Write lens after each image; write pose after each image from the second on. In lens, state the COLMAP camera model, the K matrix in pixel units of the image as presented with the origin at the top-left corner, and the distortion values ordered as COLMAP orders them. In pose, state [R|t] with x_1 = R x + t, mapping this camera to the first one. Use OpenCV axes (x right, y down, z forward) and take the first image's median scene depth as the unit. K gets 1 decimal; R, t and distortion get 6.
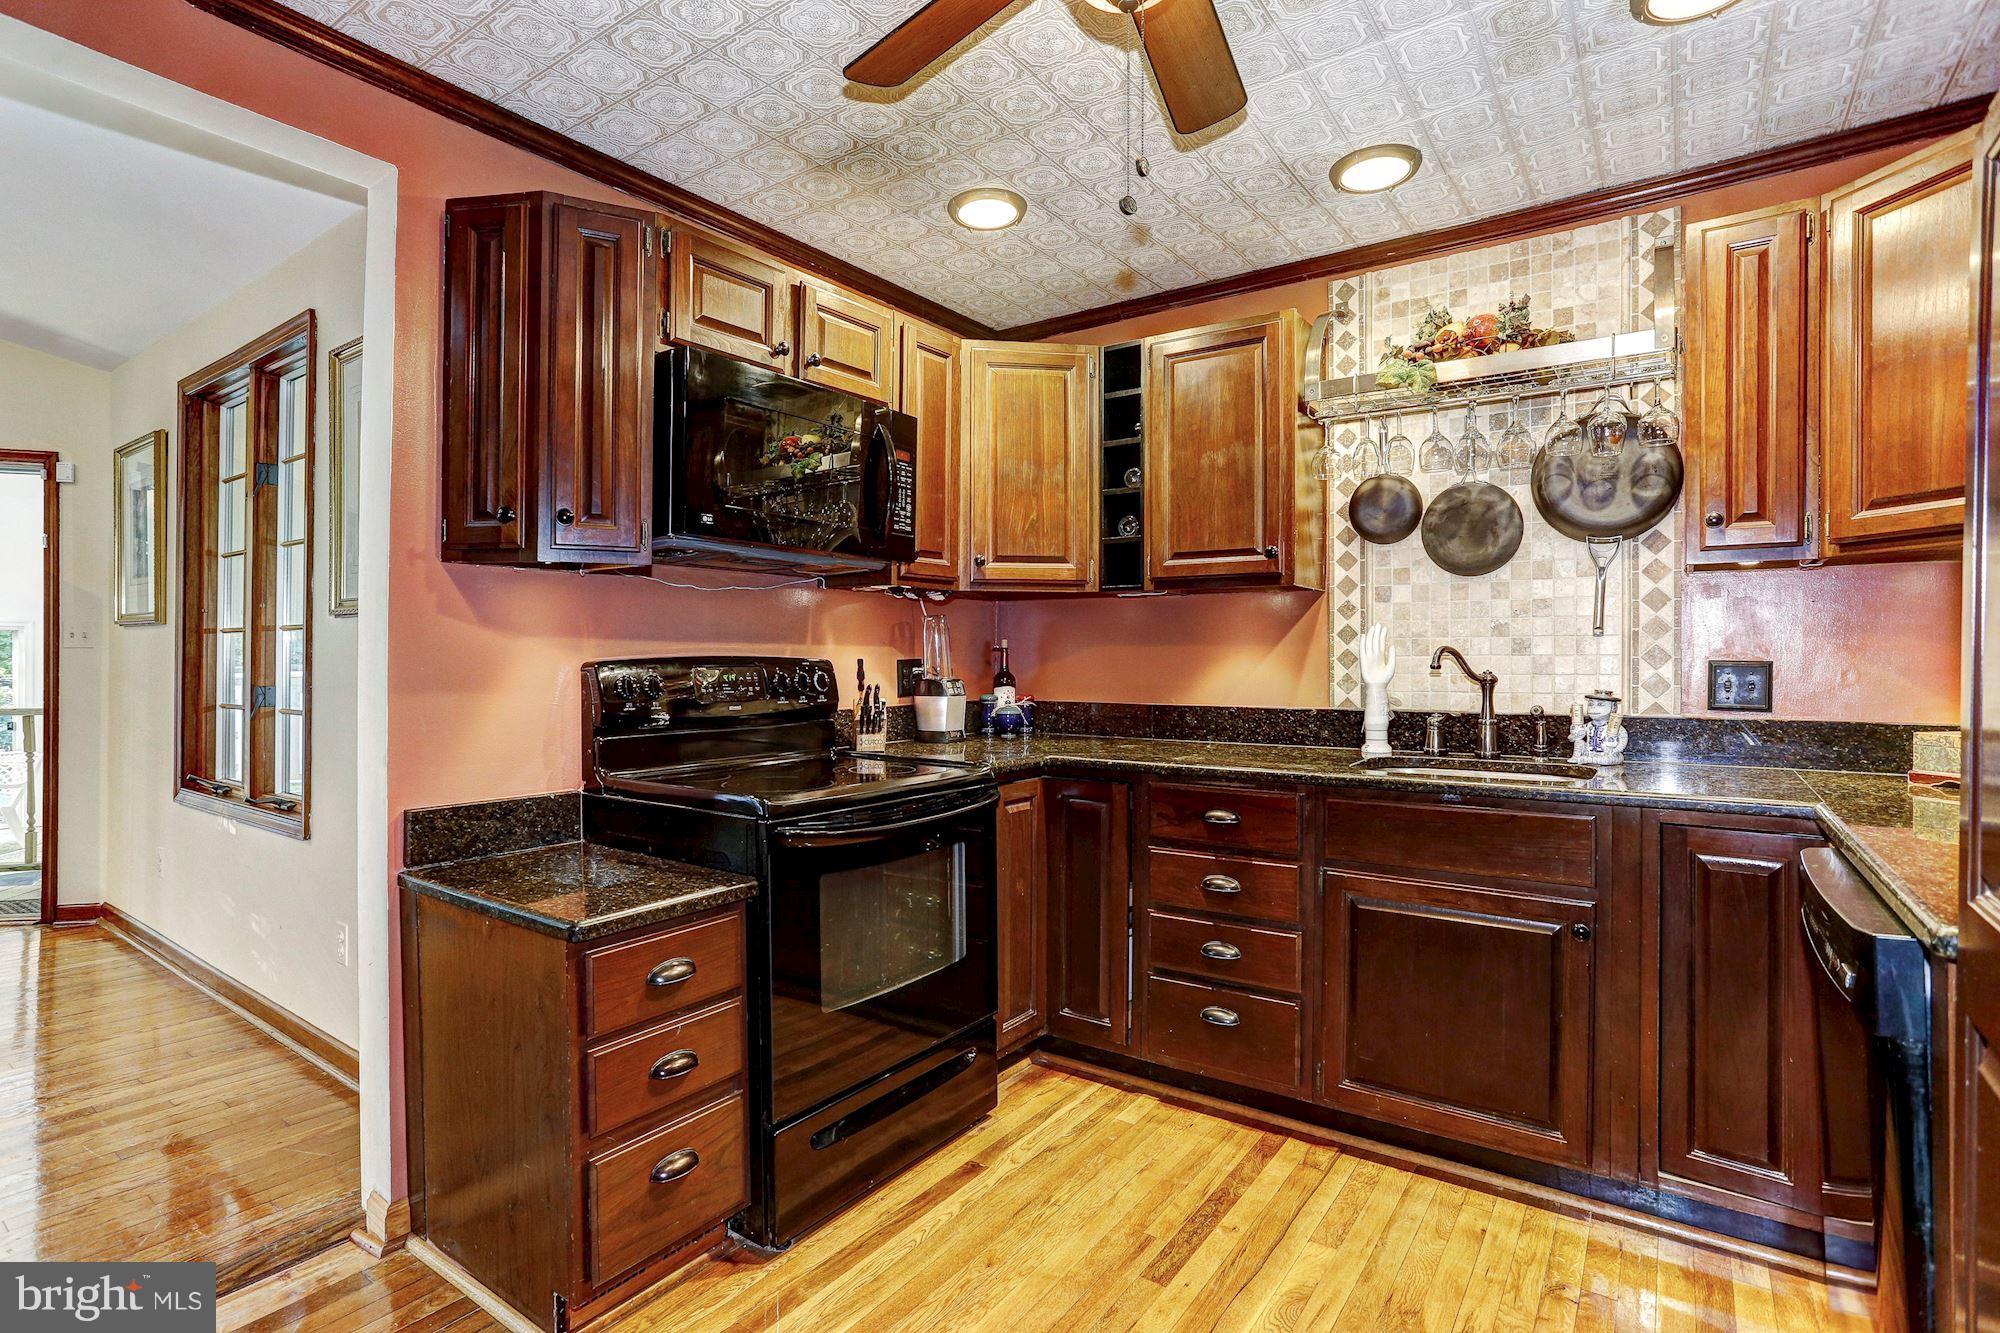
lens RADIAL K [[966.5, 0, 991.8], [0, 966.5, 659.8], [0, 0, 1]] dist [-0.043059, 0.023885]
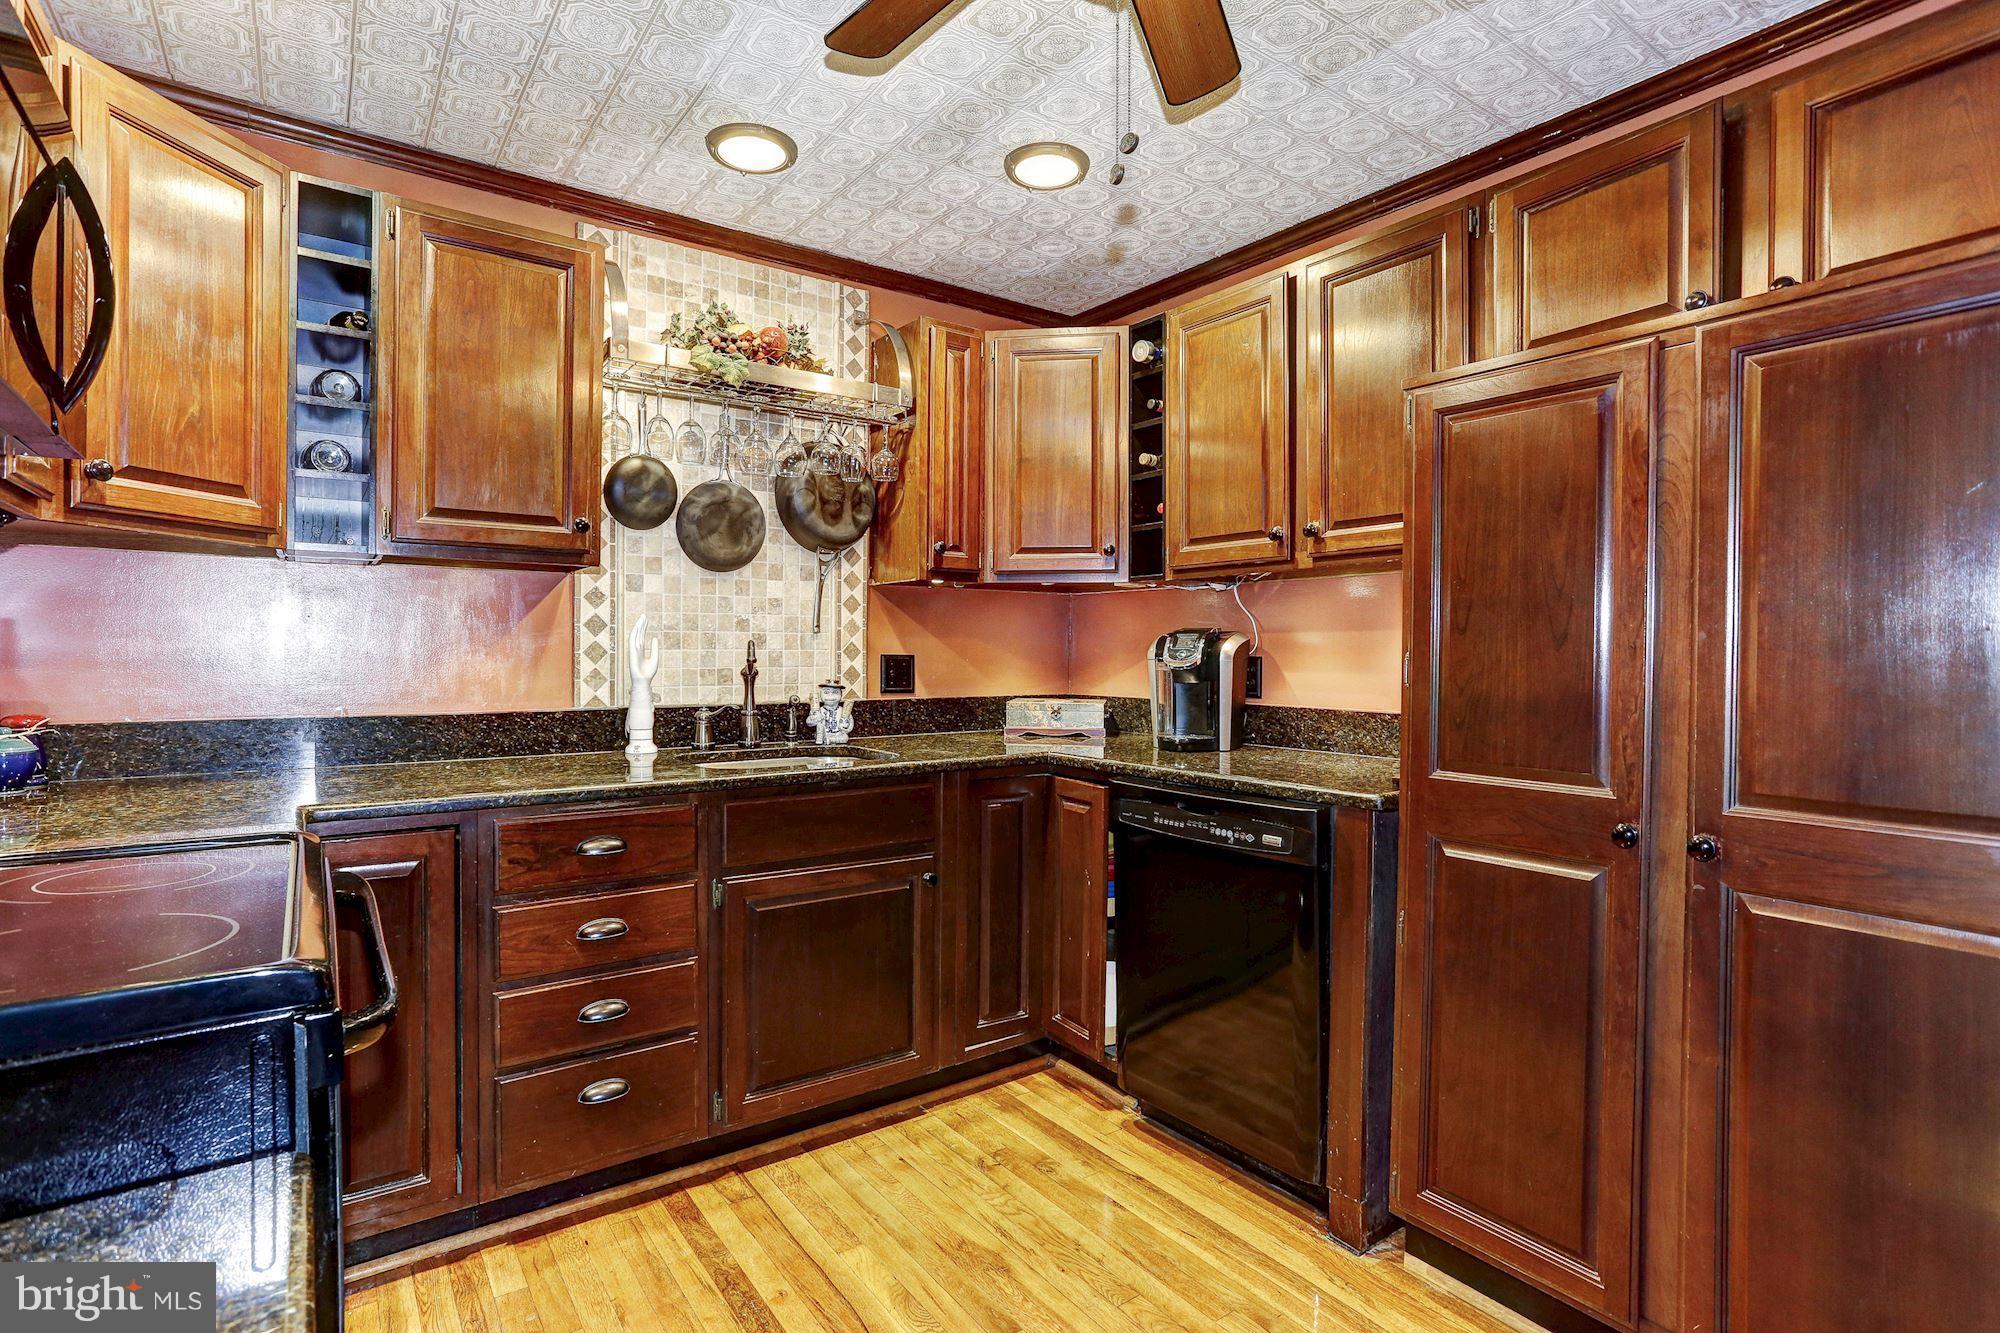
lens RADIAL K [[966.5, 0, 991.8], [0, 966.5, 659.8], [0, 0, 1]] dist [-0.043059, 0.023885]
pose [[0.327677, -0.007713, 0.944758, -0.397747], [-0.002852, 0.999954, 0.009153, -0.003641], [-0.944785, -0.005694, 0.327640, 0.404401]]
